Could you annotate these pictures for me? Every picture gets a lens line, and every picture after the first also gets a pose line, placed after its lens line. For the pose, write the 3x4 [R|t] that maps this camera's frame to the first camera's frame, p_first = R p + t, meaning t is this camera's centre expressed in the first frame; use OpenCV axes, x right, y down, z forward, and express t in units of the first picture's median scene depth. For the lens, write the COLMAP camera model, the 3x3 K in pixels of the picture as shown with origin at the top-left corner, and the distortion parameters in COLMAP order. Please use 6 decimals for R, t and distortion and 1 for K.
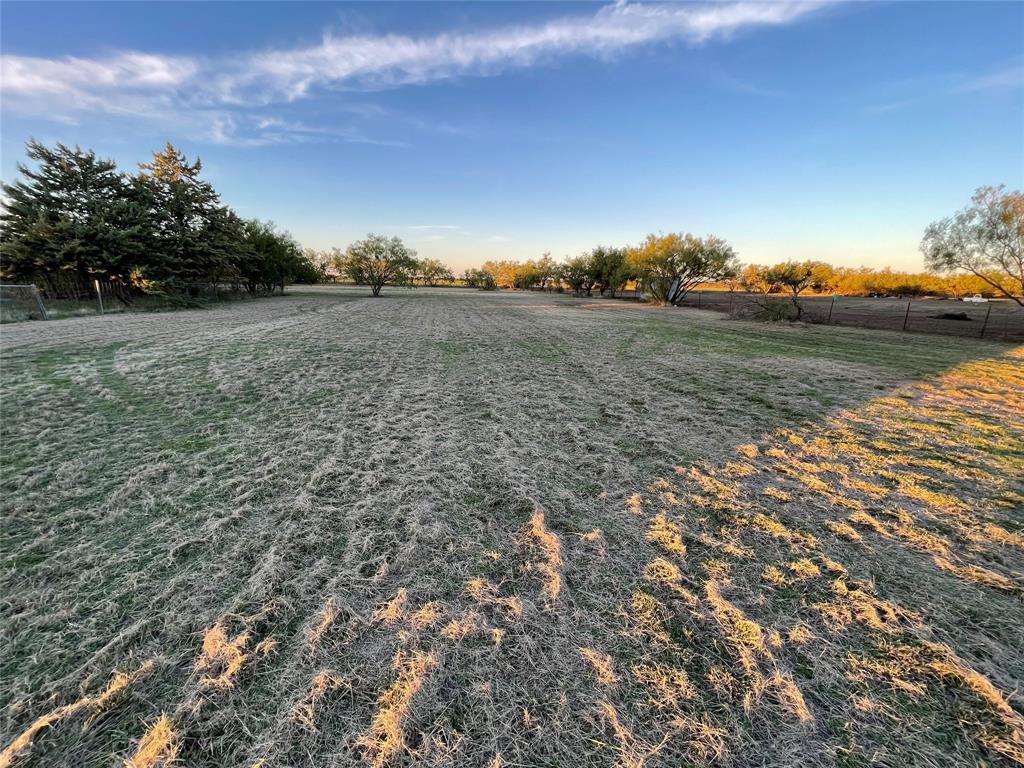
lens RADIAL K [[412.3, 0, 506.1], [0, 412.3, 387.9], [0, 0, 1]] dist [-0.001228, 0.000237]
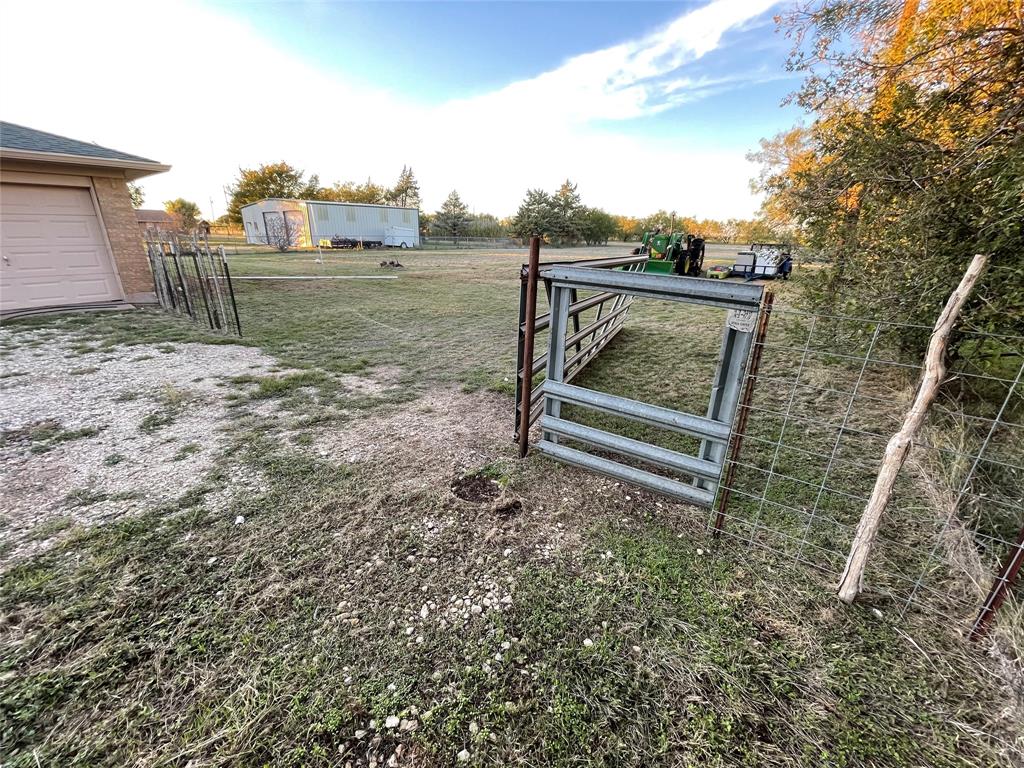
lens RADIAL K [[412.3, 0, 506.1], [0, 412.3, 387.9], [0, 0, 1]] dist [-0.001228, 0.000237]
pose [[0.685326, 0.230870, -0.690672, 0.787899], [-0.170475, 0.972925, 0.156064, 0.247264], [0.708002, 0.010788, 0.706128, -0.841157]]
